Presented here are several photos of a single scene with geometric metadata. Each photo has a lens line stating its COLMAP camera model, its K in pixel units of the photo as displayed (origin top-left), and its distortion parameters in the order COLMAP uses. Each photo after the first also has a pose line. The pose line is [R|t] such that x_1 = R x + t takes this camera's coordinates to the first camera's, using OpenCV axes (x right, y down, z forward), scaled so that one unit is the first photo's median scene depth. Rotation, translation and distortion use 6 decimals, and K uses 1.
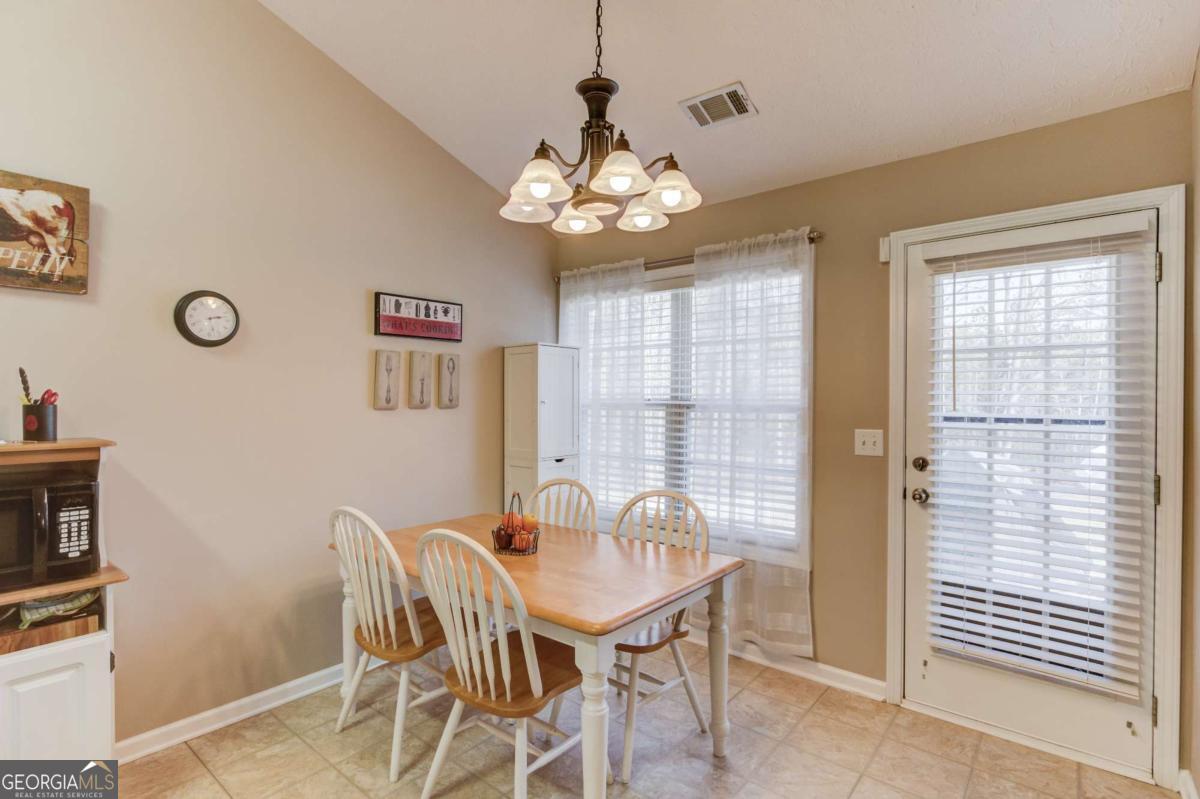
lens RADIAL K [[585.6, 0, 602.1], [0, 585.6, 400.4], [0, 0, 1]] dist [-0.015024, 0.009817]
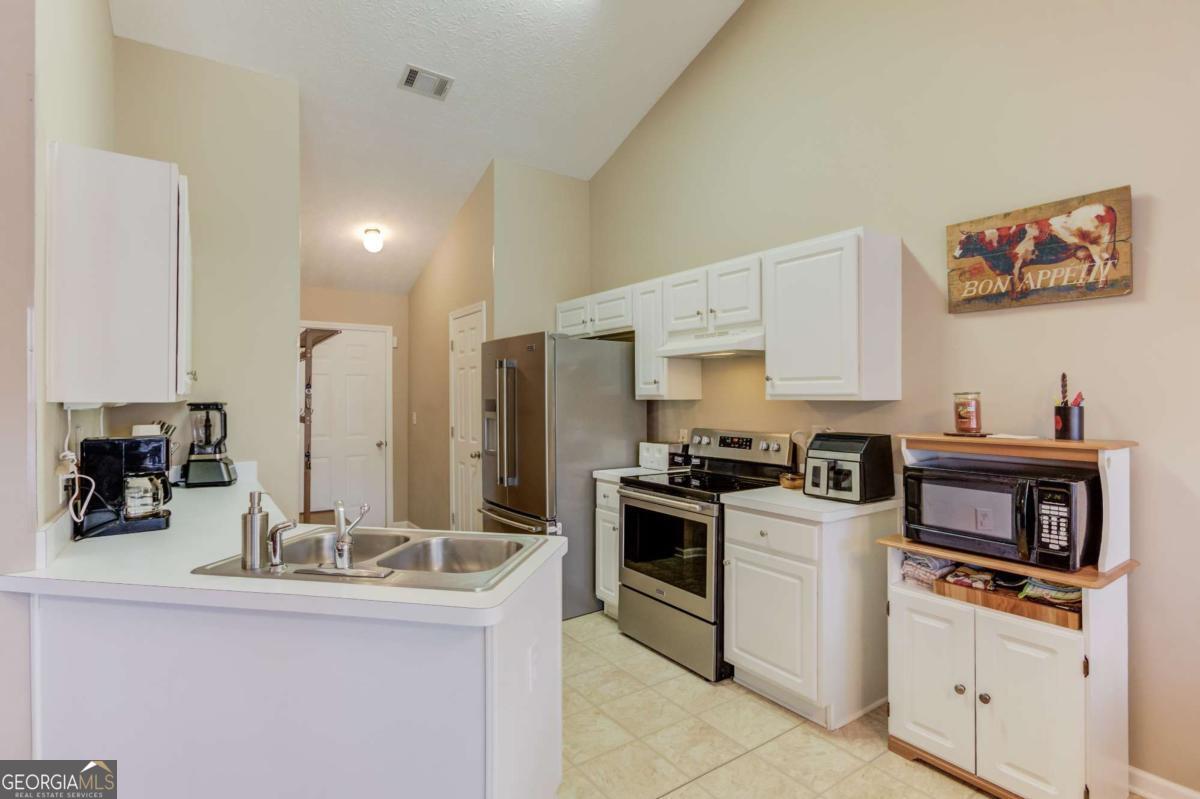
lens RADIAL K [[585.6, 0, 600.9], [0, 585.6, 394.1], [0, 0, 1]] dist [-0.015024, 0.009817]
pose [[-0.259022, -0.010210, -0.965818, 0.240929], [-0.005319, 0.999944, -0.009144, -0.000261], [0.965857, 0.002769, -0.259061, 0.337865]]
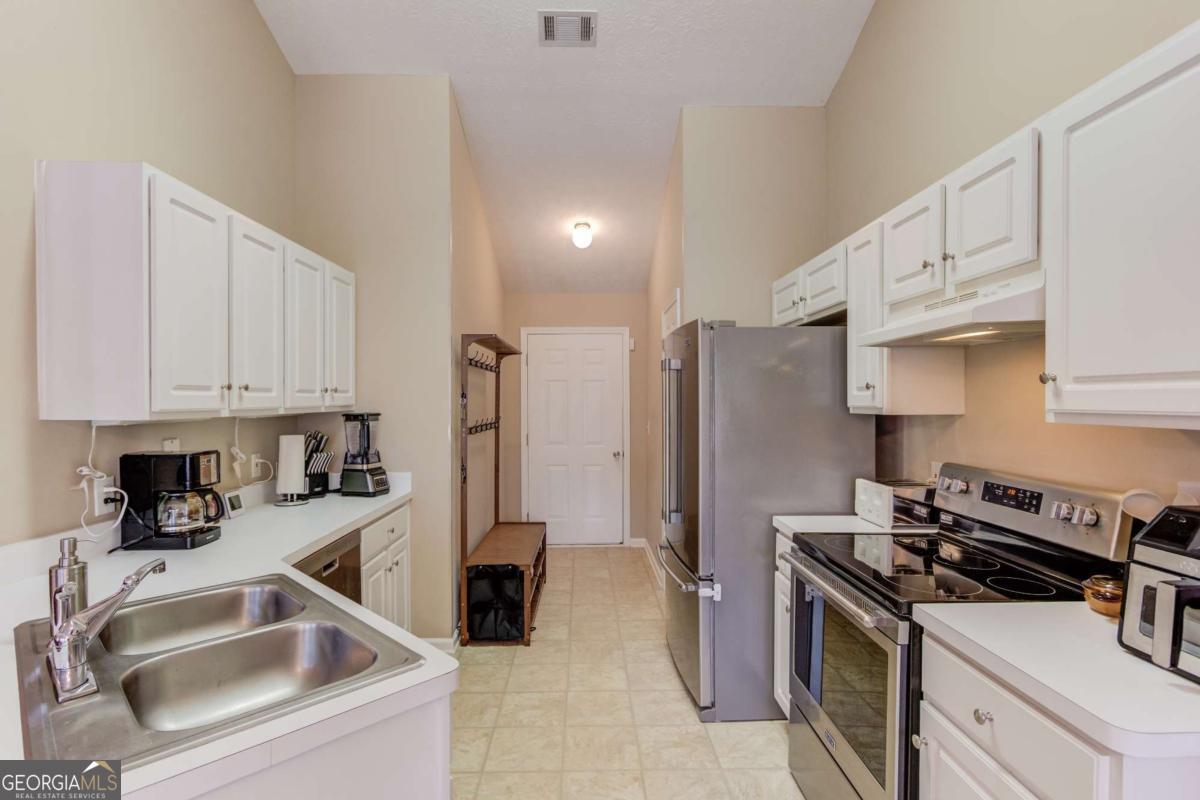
lens RADIAL K [[585.6, 0, 601.2], [0, 585.6, 407.4], [0, 0, 1]] dist [-0.015024, 0.009817]
pose [[-0.746639, 0.003797, -0.665218, -0.288943], [-0.006211, 0.999900, 0.012679, -0.020741], [0.665200, 0.013598, -0.746541, 0.493610]]
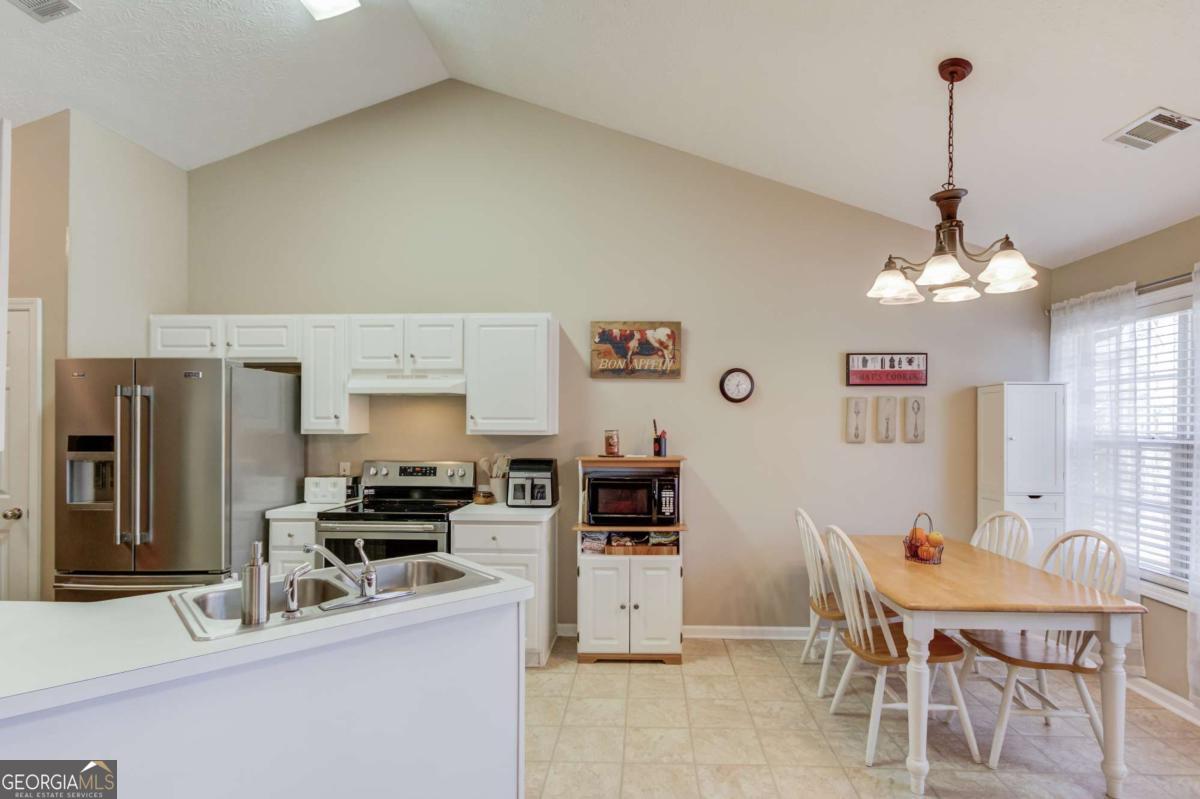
lens RADIAL K [[615.5, 0, 631.2], [0, 615.5, 422.3], [0, 0, 1]] dist [-0.001968, 0.003965]
pose [[0.617151, -0.003525, -0.786837, 0.479555], [-0.003623, 0.999967, -0.007321, -0.022163], [0.786837, 0.007369, 0.617117, -0.283833]]
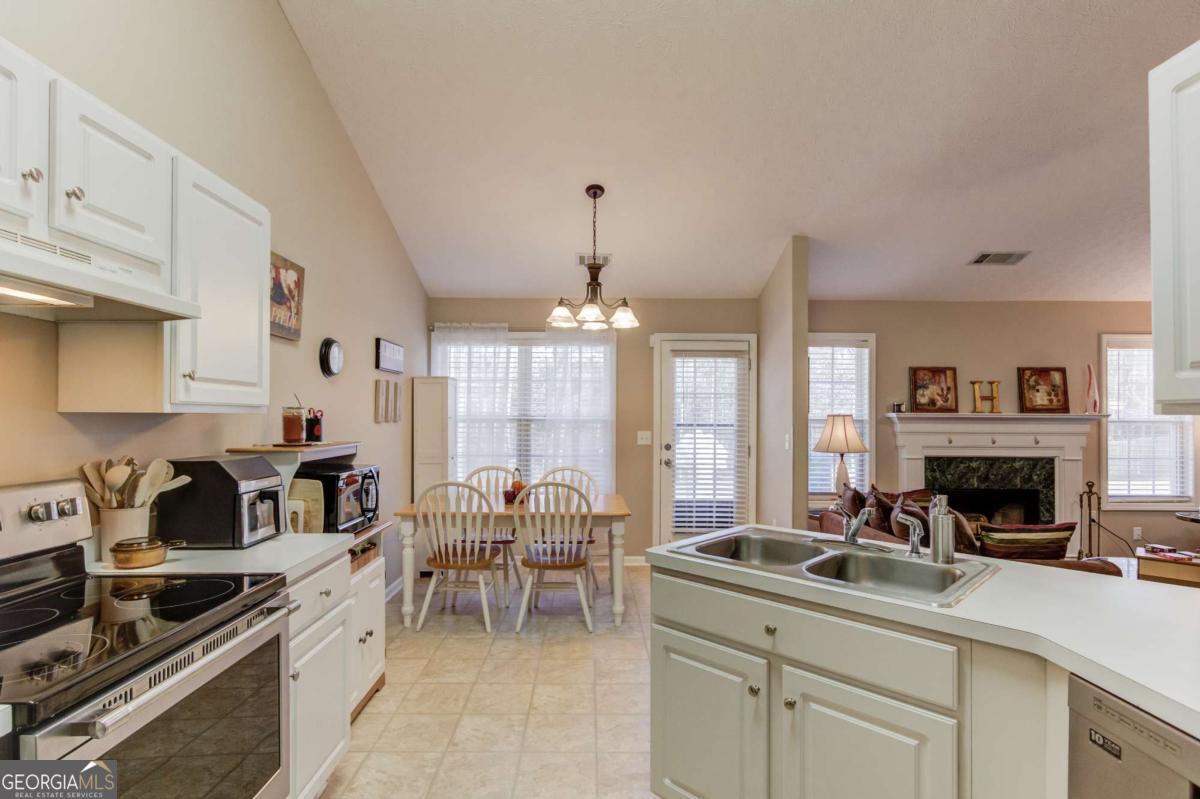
lens RADIAL K [[585.6, 0, 585.7], [0, 585.6, 416.7], [0, 0, 1]] dist [-0.015024, 0.009817]
pose [[0.774764, -0.000173, 0.632251, -1.059825], [0.001332, 0.999998, -0.001359, 0.004171], [-0.632249, 0.001895, 0.774763, -0.464661]]
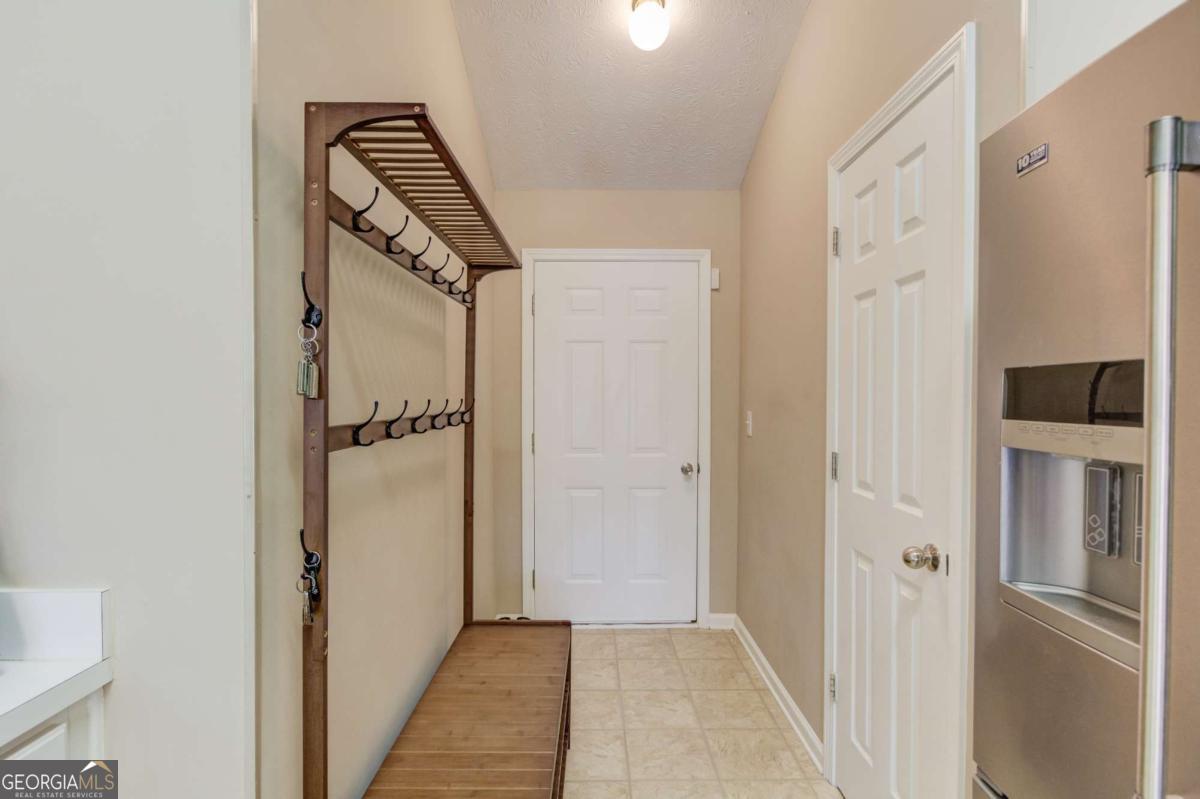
lens RADIAL K [[585.6, 0, 595.8], [0, 585.6, 406.2], [0, 0, 1]] dist [-0.015024, 0.009817]
pose [[-0.761378, 0.006645, -0.648275, -0.836391], [-0.011802, 0.999640, 0.024108, 0.019277], [0.648201, 0.026007, -0.761025, -0.296690]]
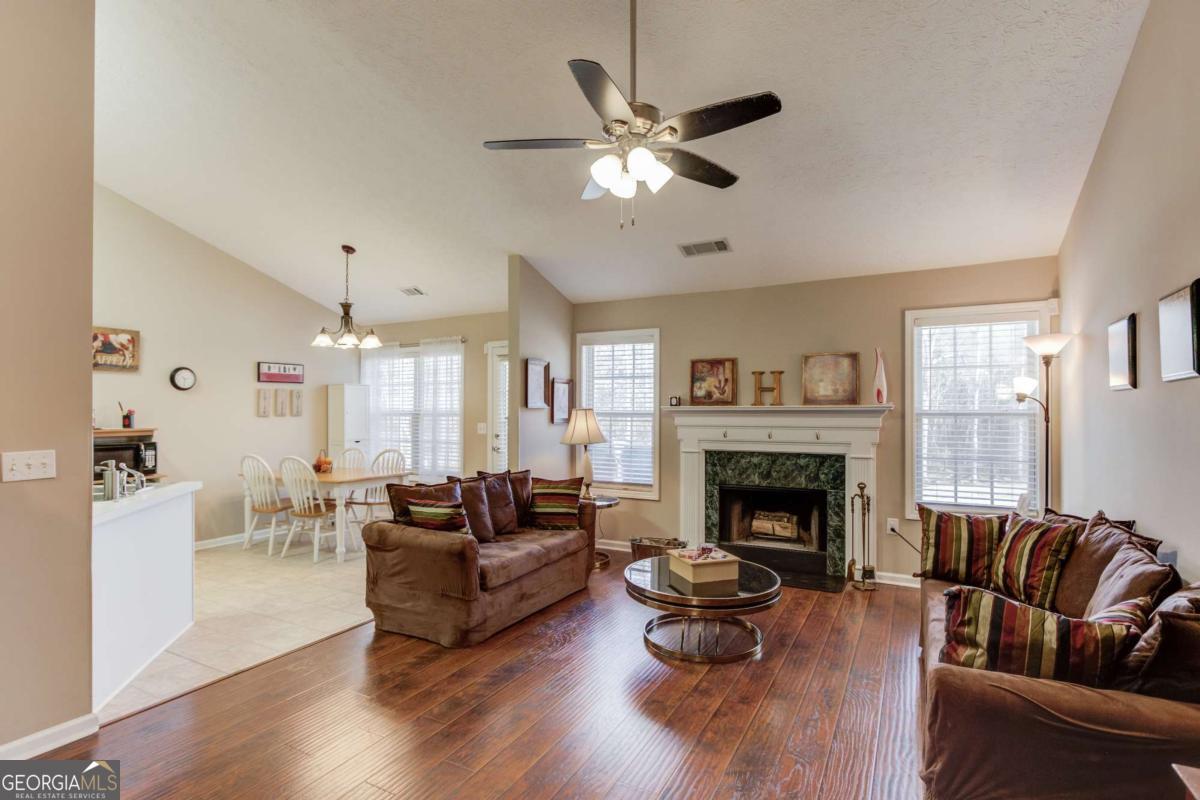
lens RADIAL K [[585.6, 0, 602.0], [0, 585.6, 406.3], [0, 0, 1]] dist [-0.015024, 0.009817]
pose [[0.980321, -0.006694, 0.197299, 0.512507], [0.008237, 0.999942, -0.007003, 0.002821], [-0.197240, 0.008490, 0.980318, -1.617123]]
